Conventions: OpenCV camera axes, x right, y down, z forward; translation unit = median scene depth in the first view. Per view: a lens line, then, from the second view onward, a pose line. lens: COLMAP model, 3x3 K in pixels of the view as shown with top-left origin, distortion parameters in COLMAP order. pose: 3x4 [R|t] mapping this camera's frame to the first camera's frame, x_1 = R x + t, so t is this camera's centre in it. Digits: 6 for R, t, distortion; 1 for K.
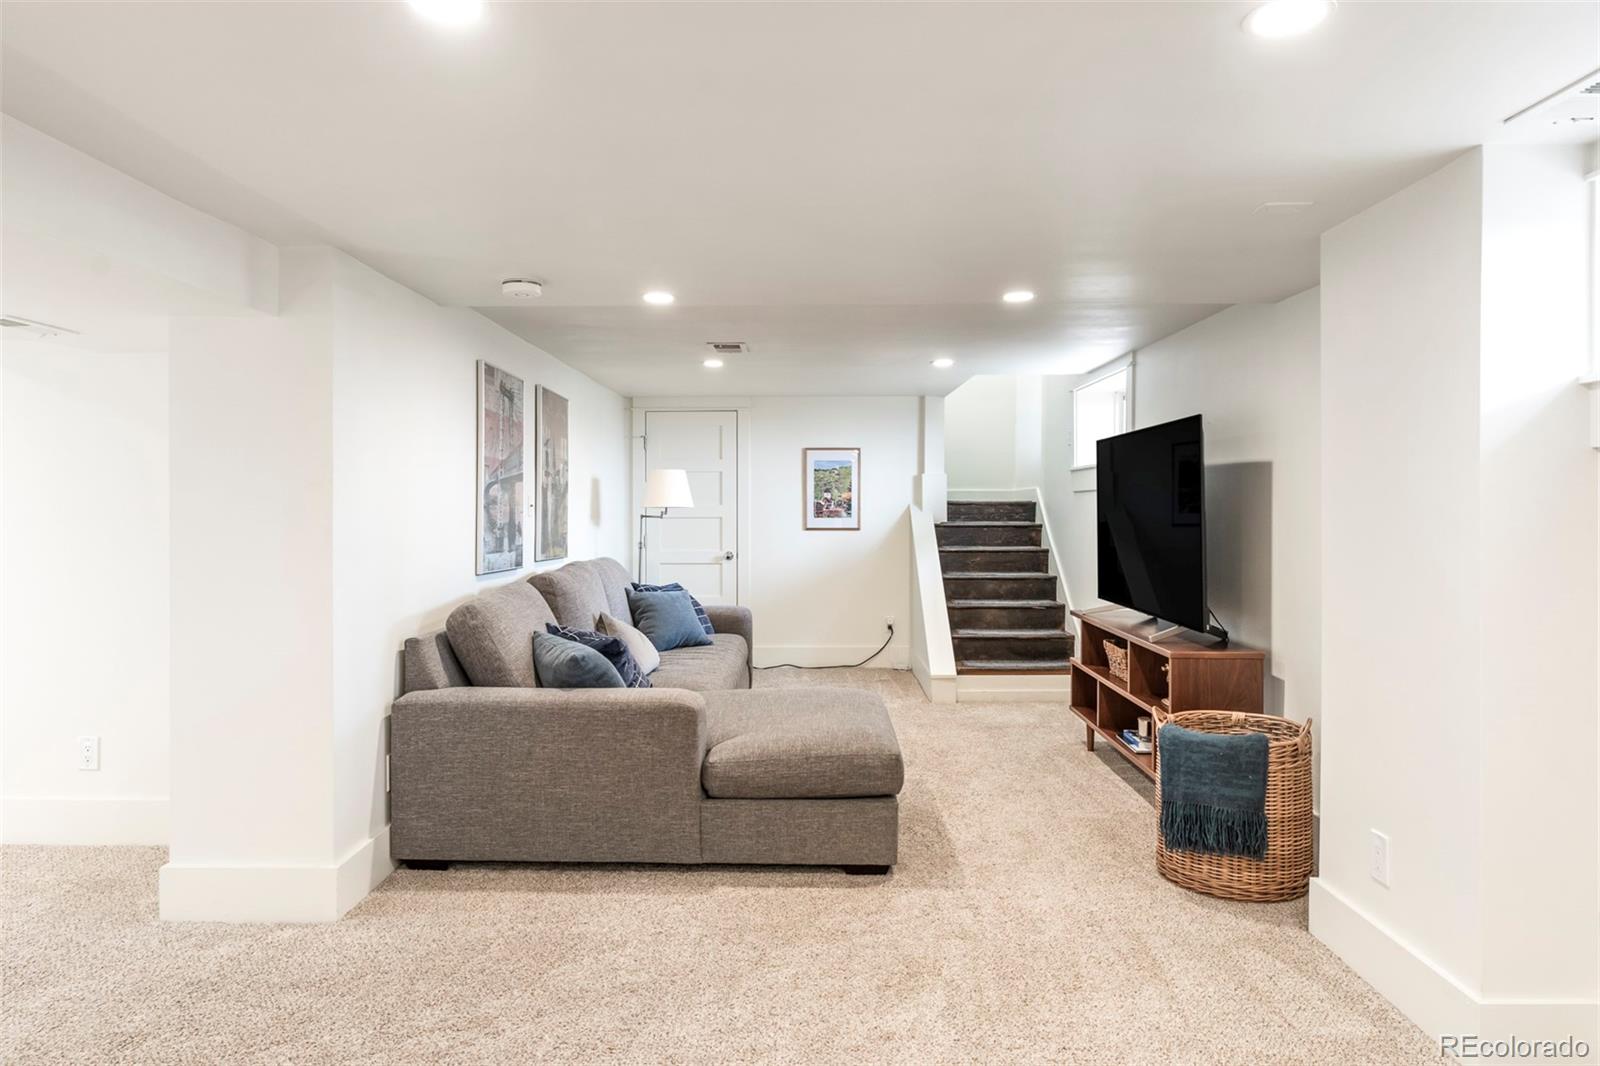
lens RADIAL K [[1025.6, 0, 810.0], [0, 1025.6, 490.8], [0, 0, 1]] dist [-0.003993, 0.000426]
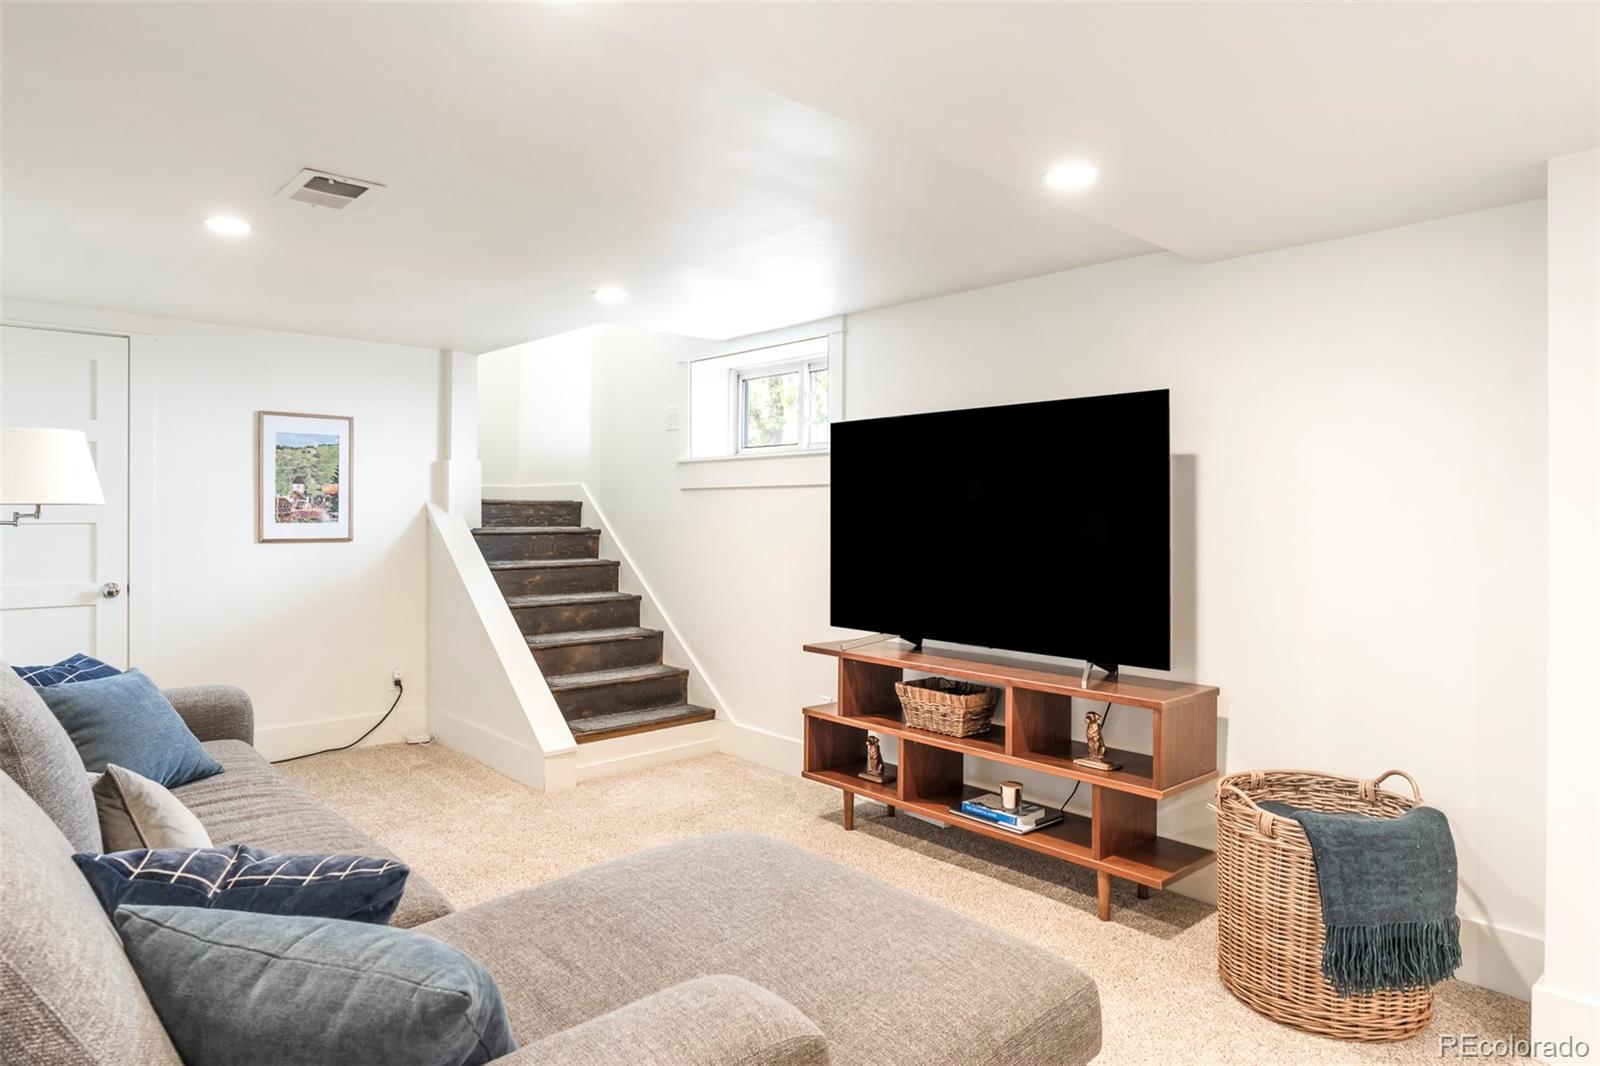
lens RADIAL K [[961.9, 0, 801.3], [0, 961.9, 499.4], [0, 0, 1]] dist [-0.000790, 0.000305]
pose [[0.723795, 0.012644, 0.689899, -0.170764], [-0.016160, 0.999868, -0.001371, 0.007508], [-0.689825, -0.010156, 0.723904, 0.352337]]
